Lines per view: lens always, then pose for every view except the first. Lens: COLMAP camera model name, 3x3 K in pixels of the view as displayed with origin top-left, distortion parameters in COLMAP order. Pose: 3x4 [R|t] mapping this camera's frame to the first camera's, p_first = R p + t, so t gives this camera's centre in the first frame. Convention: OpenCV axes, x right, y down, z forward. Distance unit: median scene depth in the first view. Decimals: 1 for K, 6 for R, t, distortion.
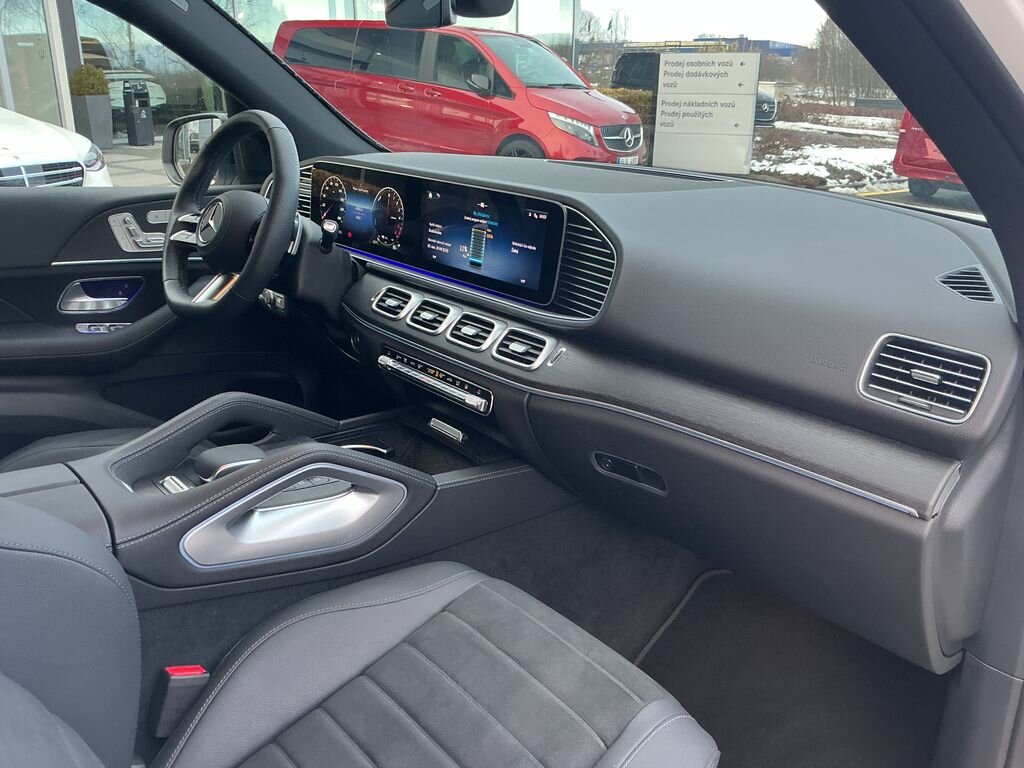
lens RADIAL K [[840.2, 0, 533.7], [0, 840.2, 386.4], [0, 0, 1]] dist [0.052900, -0.102471]
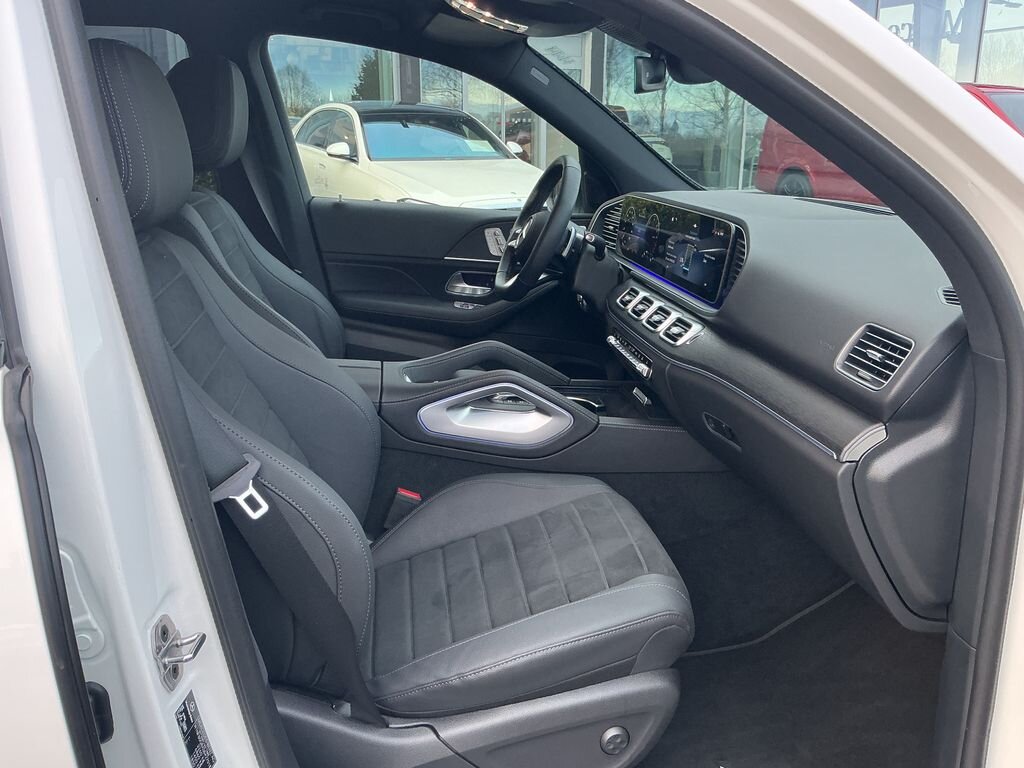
lens RADIAL K [[862.0, 0, 509.7], [0, 862.0, 378.9], [0, 0, 1]] dist [0.129104, -0.278918]
pose [[0.826924, 0.137053, -0.545357, 0.452064], [-0.177528, 0.983871, -0.021930, 0.090963], [0.533555, 0.114951, 0.837917, -0.224002]]
